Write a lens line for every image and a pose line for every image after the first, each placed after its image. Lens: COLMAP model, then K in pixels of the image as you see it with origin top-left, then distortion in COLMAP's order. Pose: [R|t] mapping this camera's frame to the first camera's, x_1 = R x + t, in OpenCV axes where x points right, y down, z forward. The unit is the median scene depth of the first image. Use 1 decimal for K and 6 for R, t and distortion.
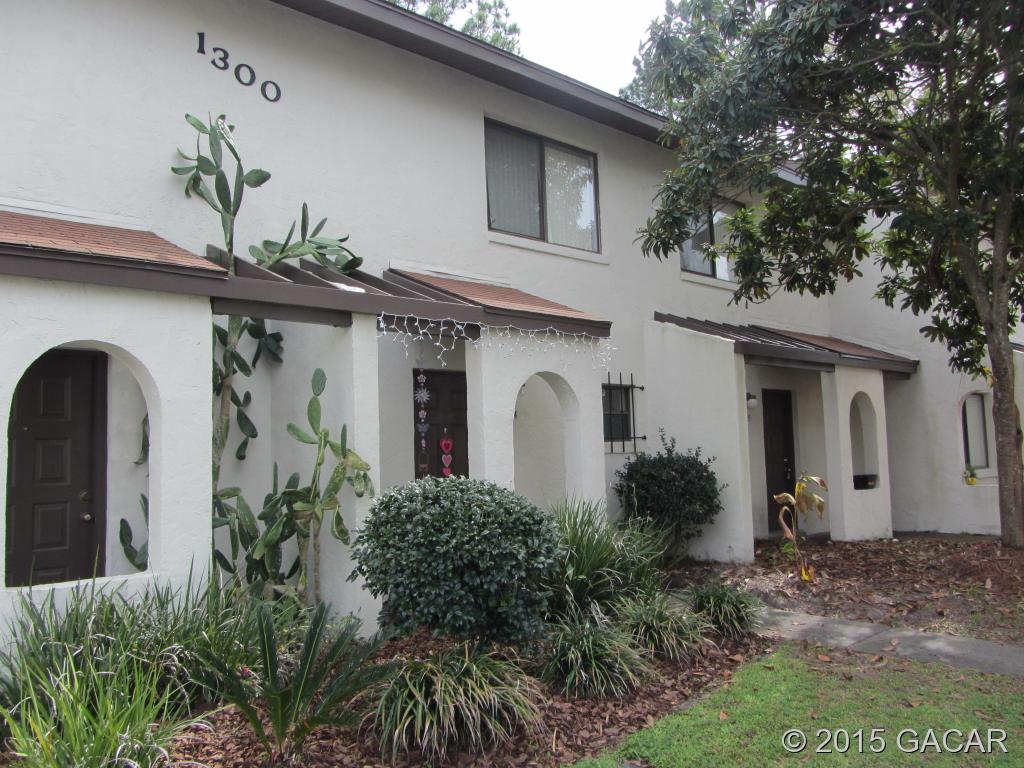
lens RADIAL K [[839.1, 0, 512.0], [0, 839.1, 384.0], [0, 0, 1]] dist [-0.022064, -0.003843]
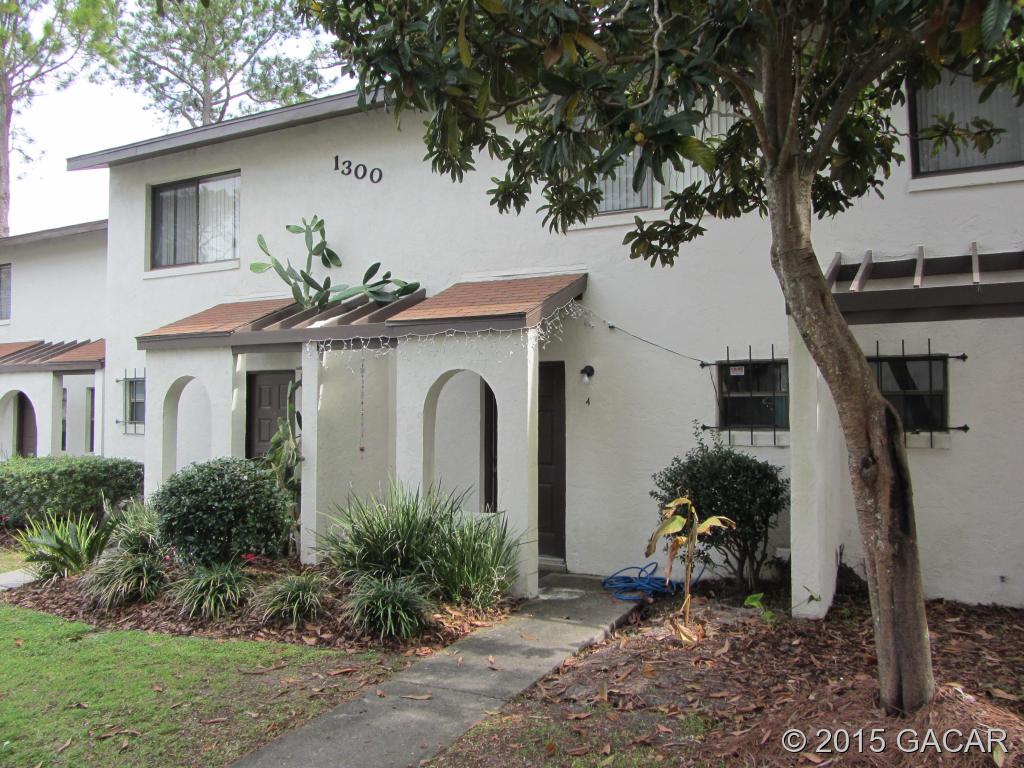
lens RADIAL K [[839.1, 0, 512.0], [0, 839.1, 384.0], [0, 0, 1]] dist [-0.022064, -0.003843]
pose [[0.317753, 0.000287, -0.948174, 1.021373], [0.072063, 0.997100, 0.024452, -0.015986], [0.945431, -0.076098, 0.316811, 0.675186]]
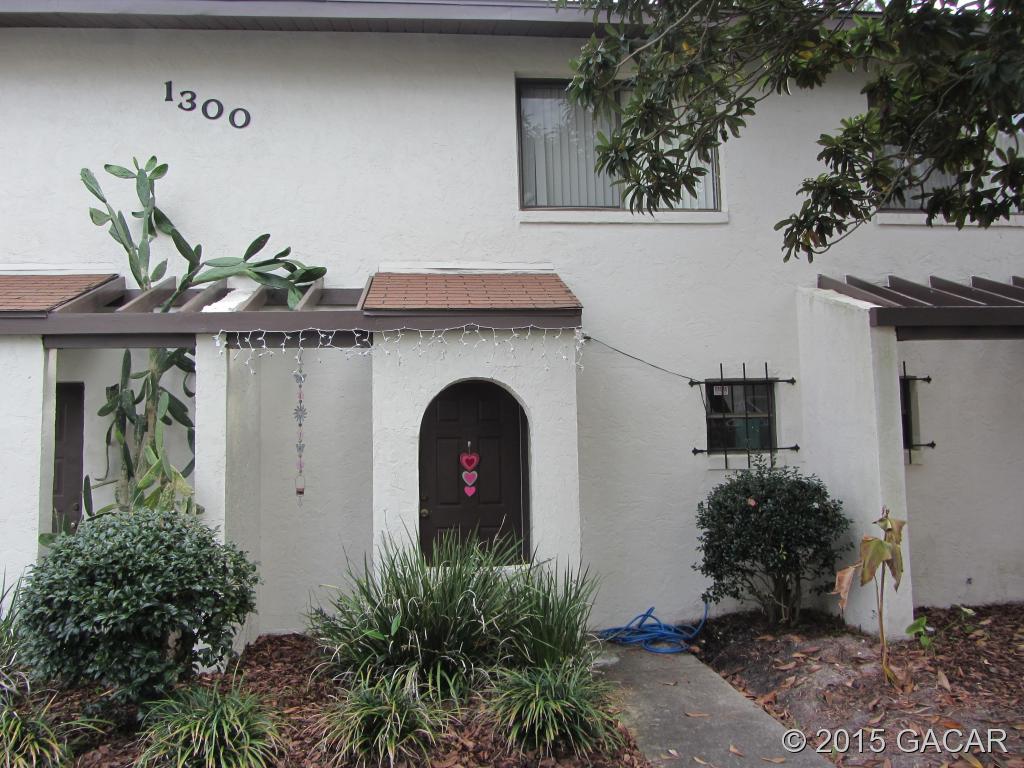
lens RADIAL K [[839.1, 0, 512.0], [0, 839.1, 384.0], [0, 0, 1]] dist [-0.022064, -0.003843]
pose [[0.788607, -0.040194, -0.613582, 0.539668], [0.049194, 0.998787, -0.002200, -0.004183], [0.612926, -0.028450, 0.789628, 0.349119]]
